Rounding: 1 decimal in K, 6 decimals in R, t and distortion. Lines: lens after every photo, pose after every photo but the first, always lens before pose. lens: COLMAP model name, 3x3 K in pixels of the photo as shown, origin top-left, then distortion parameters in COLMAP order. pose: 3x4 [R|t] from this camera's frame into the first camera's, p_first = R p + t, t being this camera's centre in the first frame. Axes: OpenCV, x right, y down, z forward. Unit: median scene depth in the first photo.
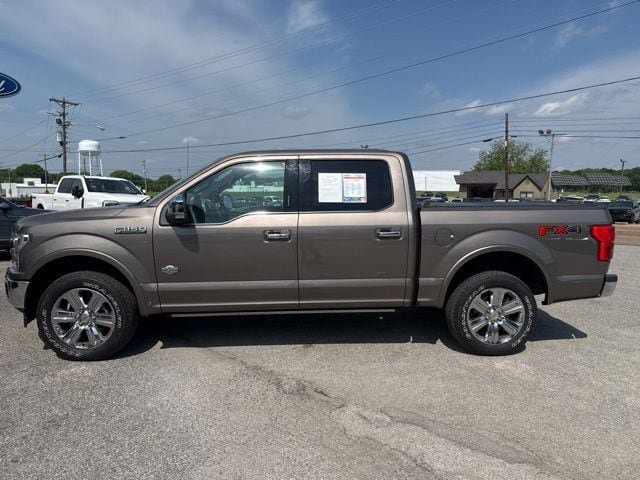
lens RADIAL K [[449.1, 0, 321.0], [0, 449.1, 242.3], [0, 0, 1]] dist [0.041033, -0.049143]
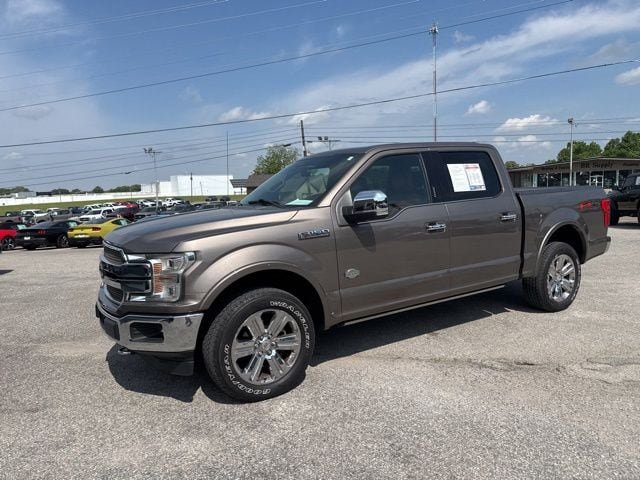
lens RADIAL K [[449.1, 0, 323.0], [0, 449.1, 245.4], [0, 0, 1]] dist [0.041033, -0.049143]
pose [[0.878866, -0.102315, 0.465968, -0.761044], [0.103991, 0.994331, 0.022192, -0.020352], [-0.465597, 0.028952, 0.884523, 0.216234]]
